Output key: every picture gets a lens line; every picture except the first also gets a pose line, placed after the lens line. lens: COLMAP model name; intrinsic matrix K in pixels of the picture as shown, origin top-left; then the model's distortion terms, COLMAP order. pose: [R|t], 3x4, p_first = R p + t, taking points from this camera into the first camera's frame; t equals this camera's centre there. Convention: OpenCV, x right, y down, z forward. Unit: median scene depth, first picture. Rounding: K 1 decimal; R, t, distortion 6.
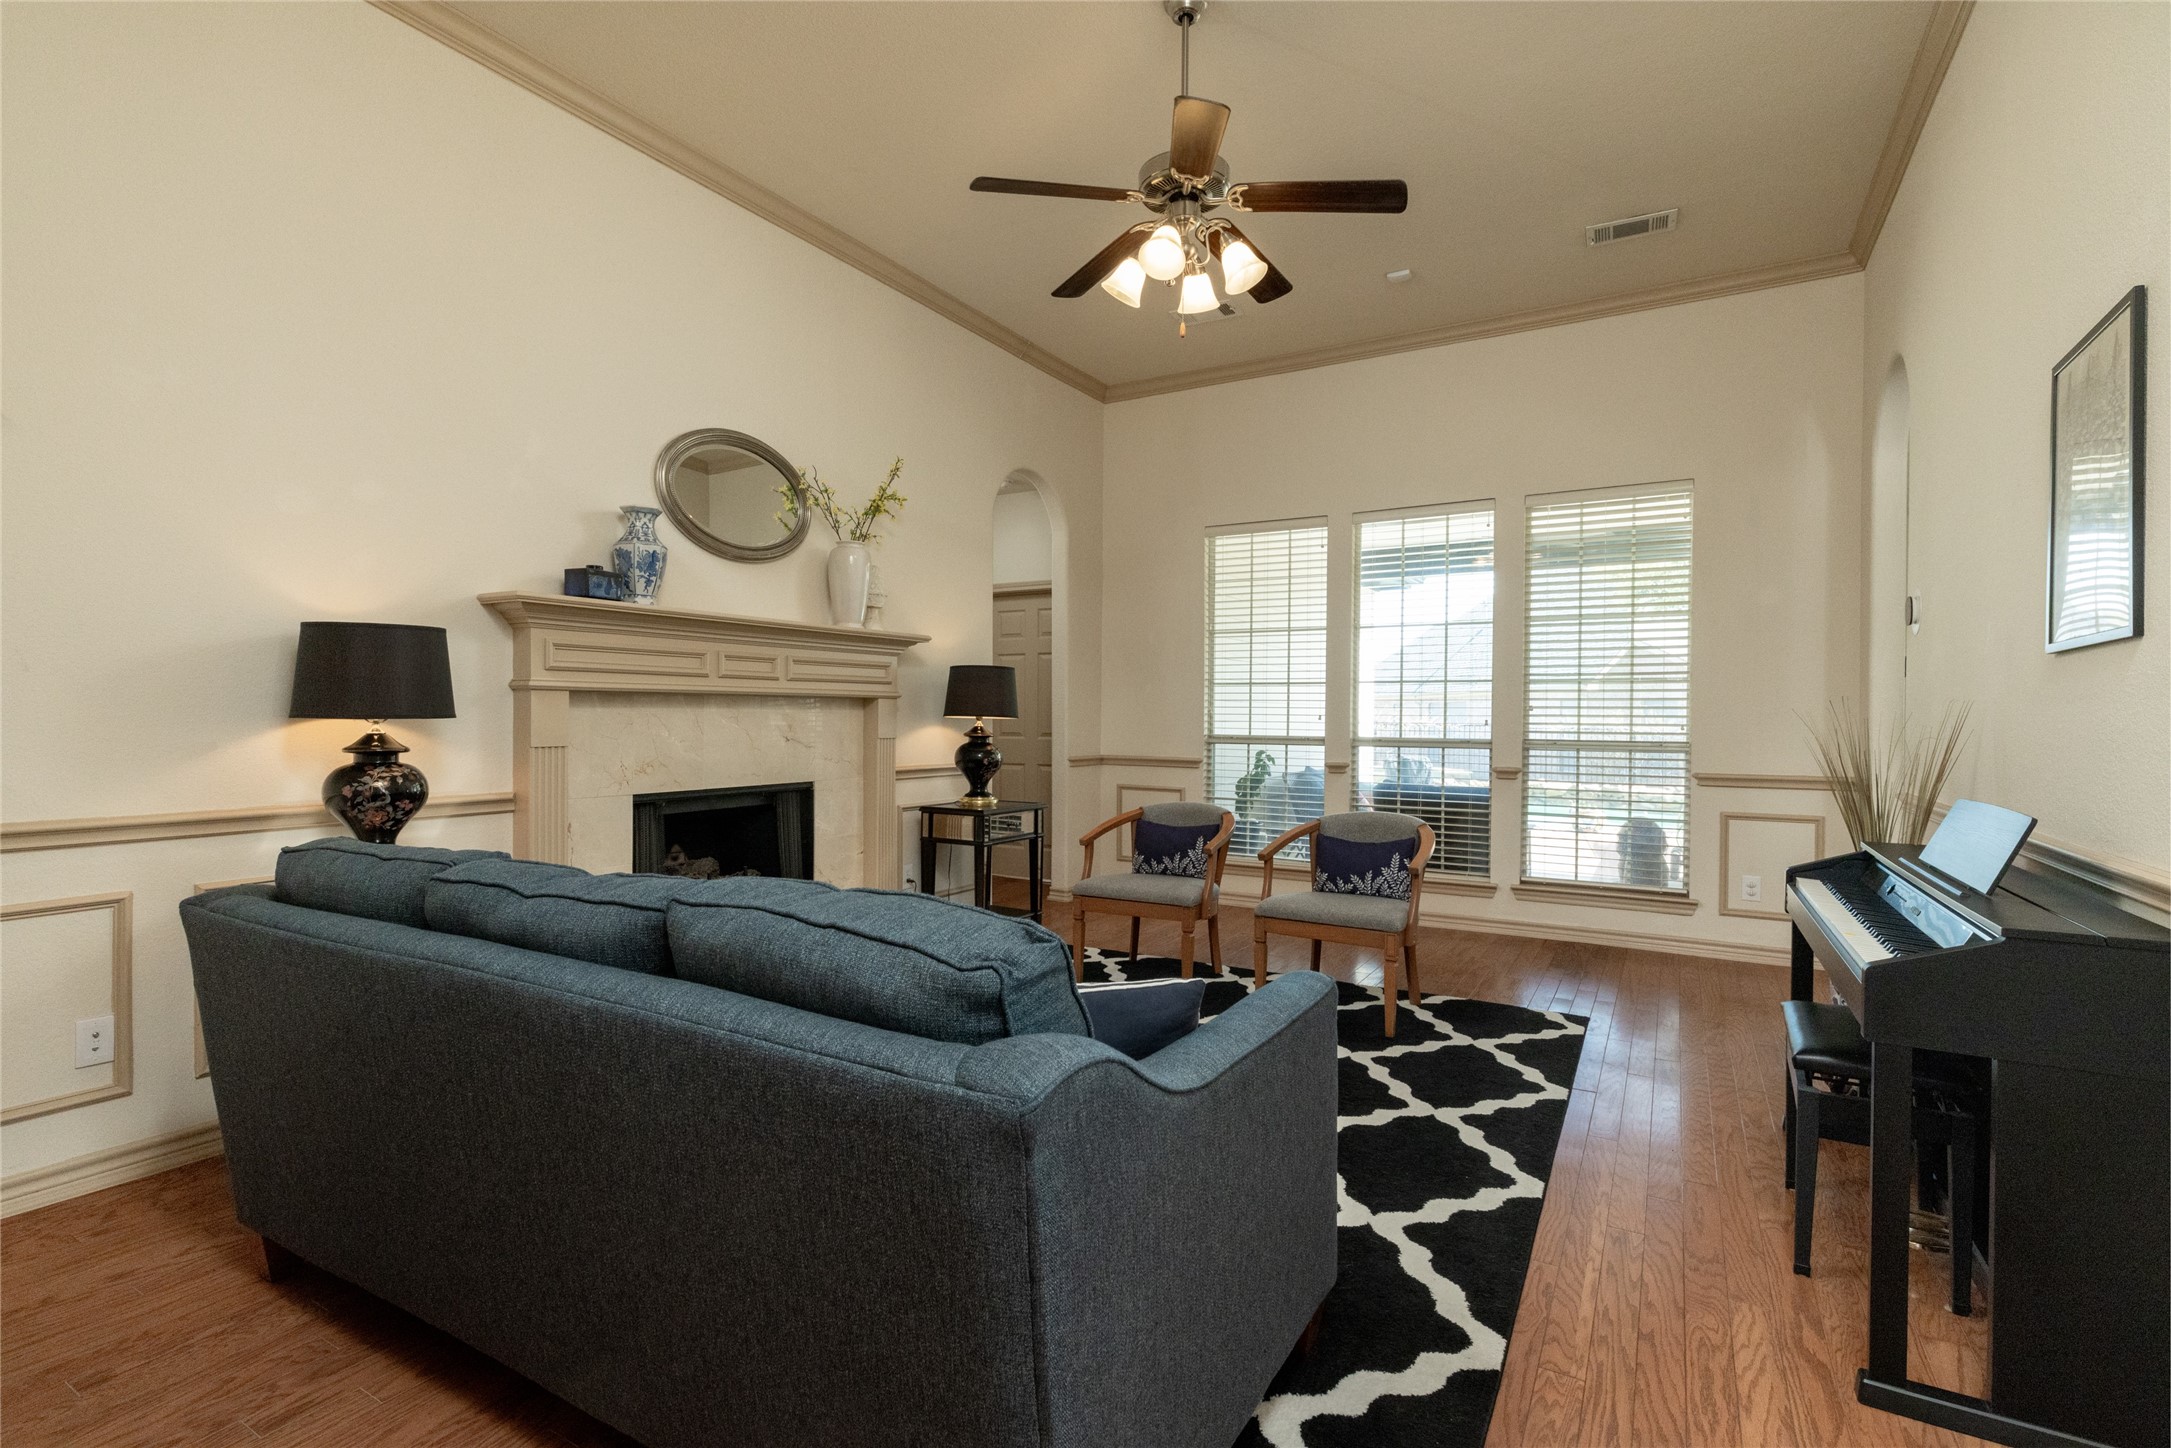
lens RADIAL K [[1001.0, 0, 1072.0], [0, 1001.0, 723.8], [0, 0, 1]] dist [-0.005639, 0.003389]
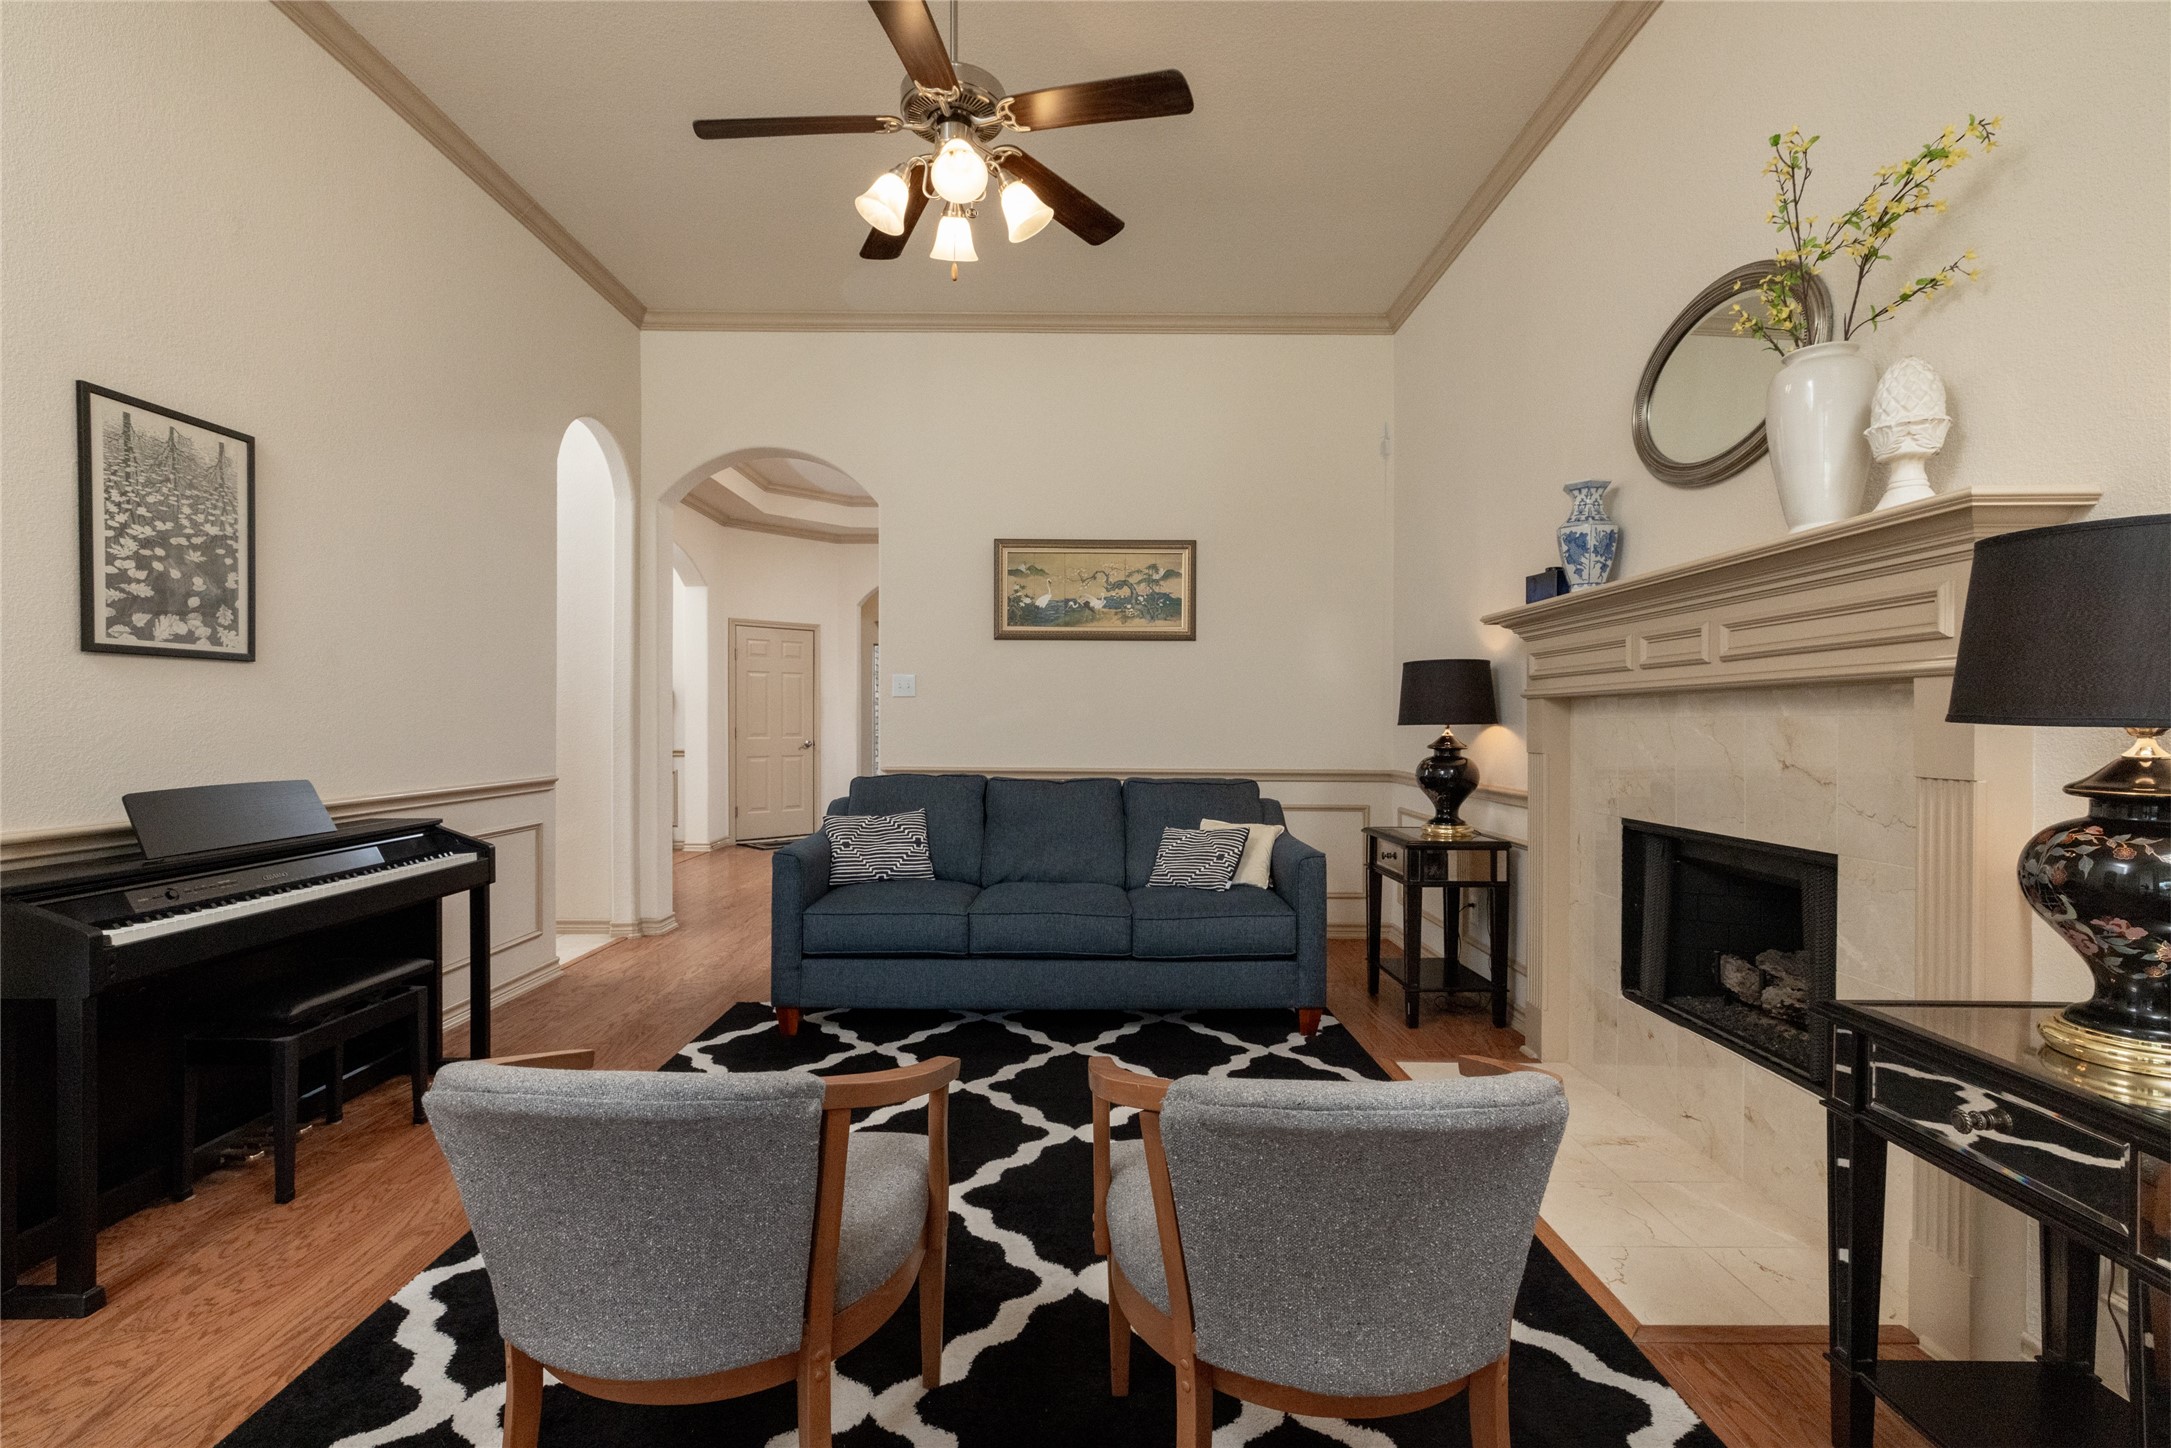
lens RADIAL K [[1001.0, 0, 1079.7], [0, 1001.0, 726.5], [0, 0, 1]] dist [-0.005639, 0.003389]
pose [[-0.849462, 0.003252, -0.527641, 0.329279], [-0.001454, 0.999963, 0.008505, -0.009584], [0.527649, 0.007992, -0.849425, 1.260044]]
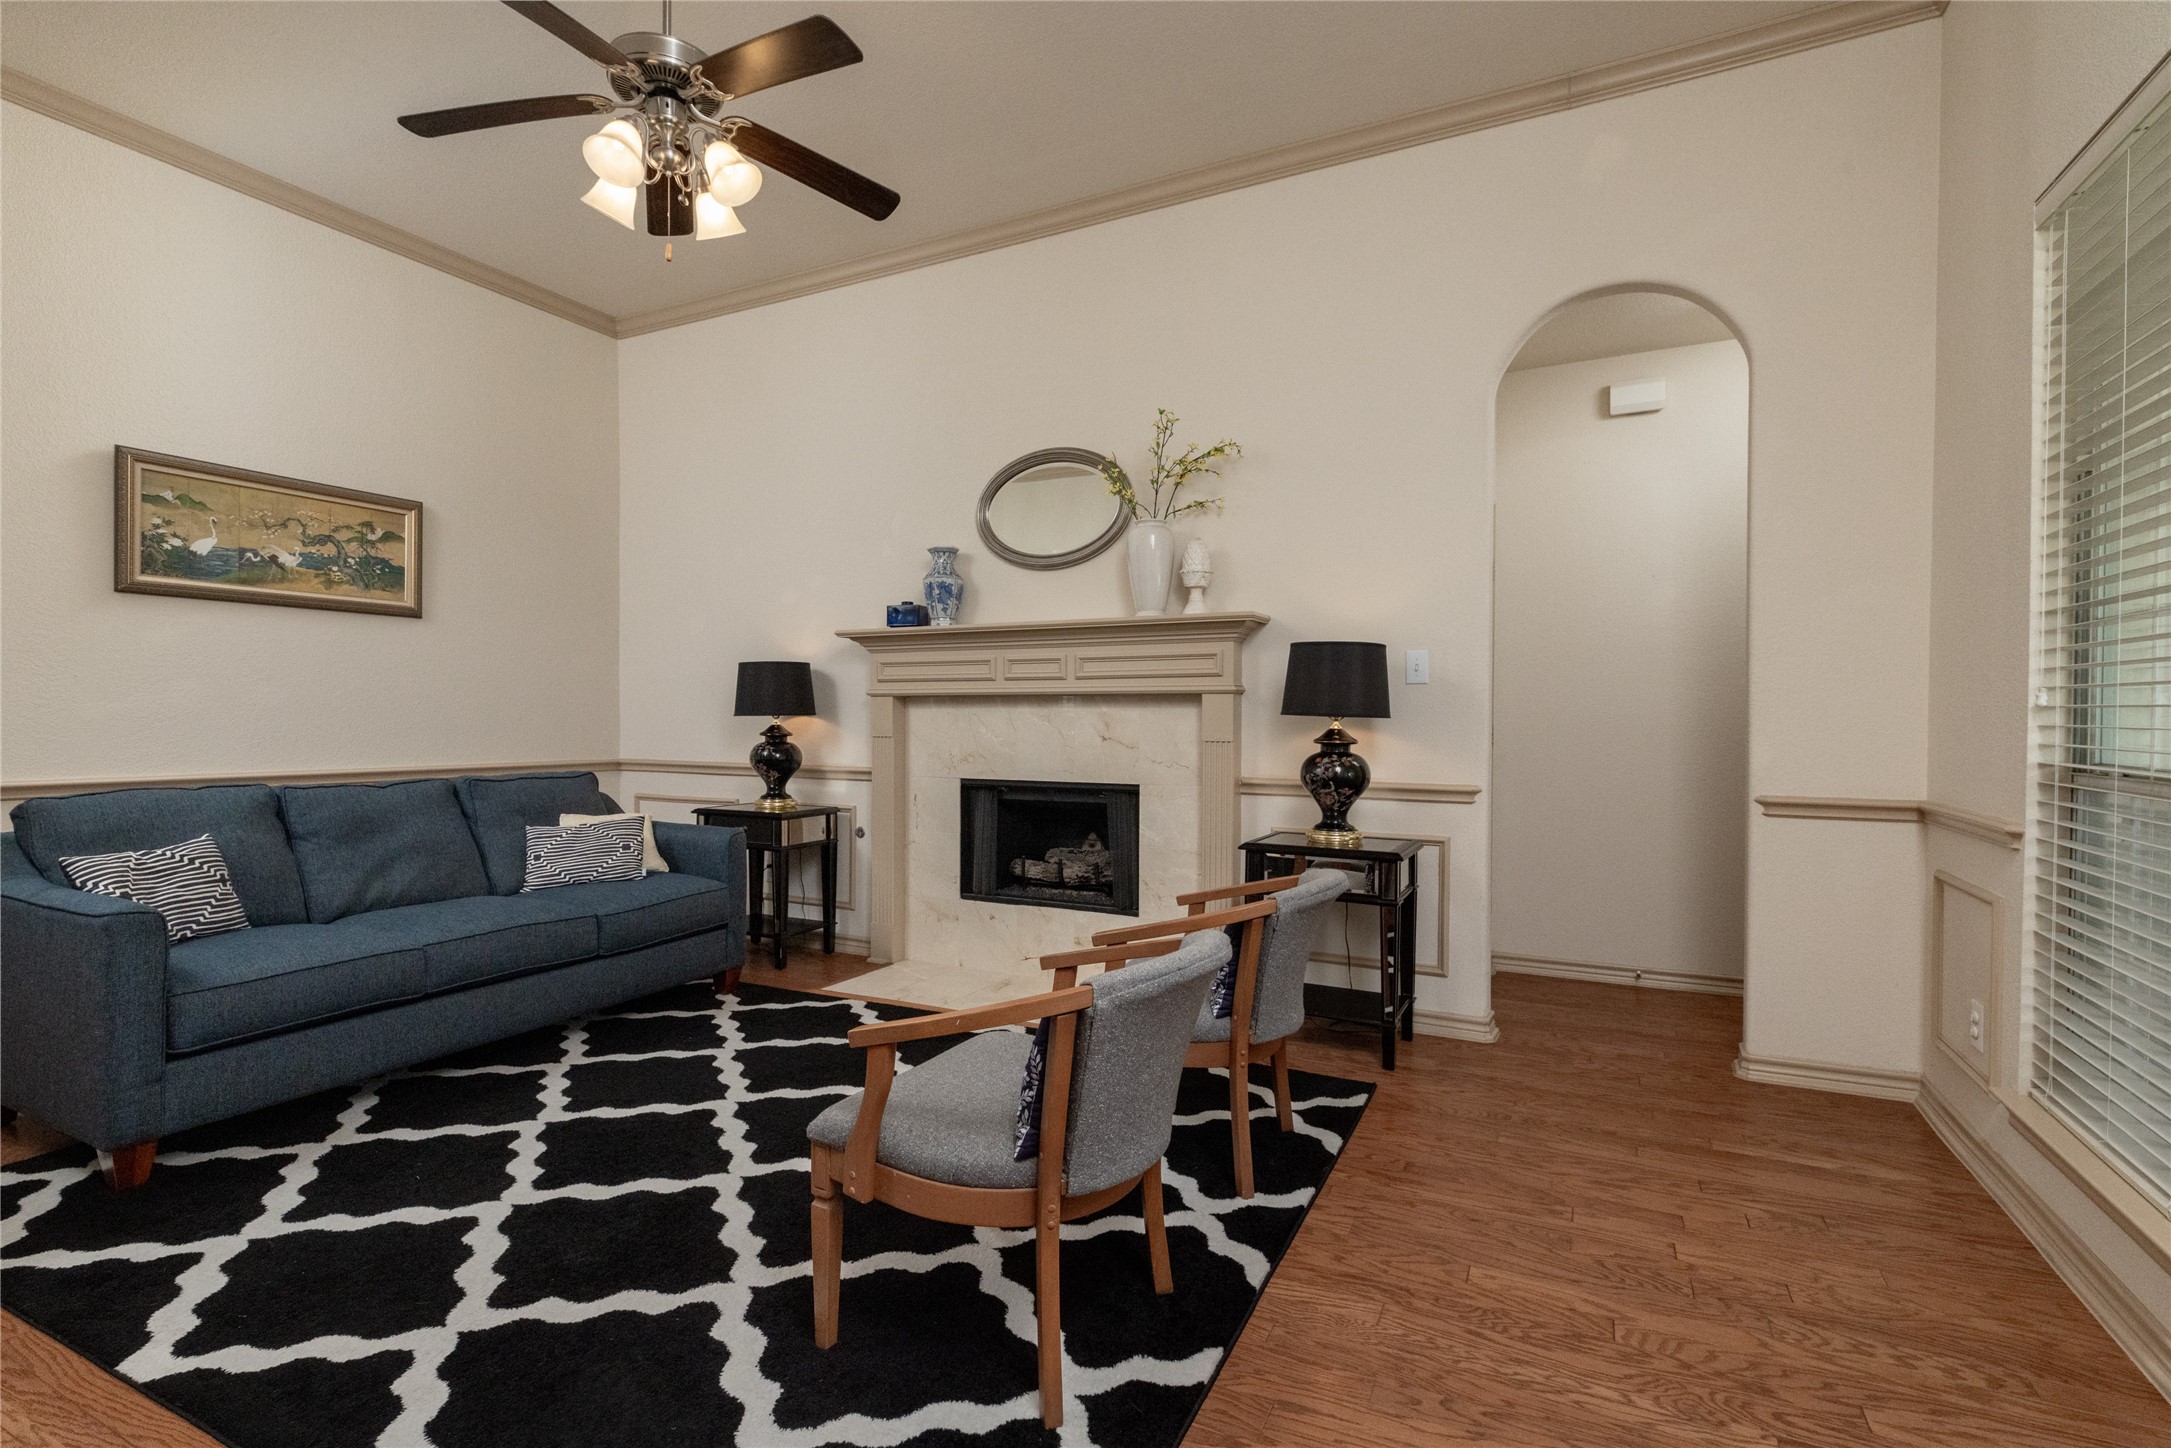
lens RADIAL K [[1001.0, 0, 1090.7], [0, 1001.0, 722.8], [0, 0, 1]] dist [-0.005639, 0.003389]
pose [[0.093163, 0.009663, -0.995604, 0.690456], [-0.007130, 0.999934, 0.009038, -0.008457], [0.995625, 0.006256, 0.093225, 0.895173]]
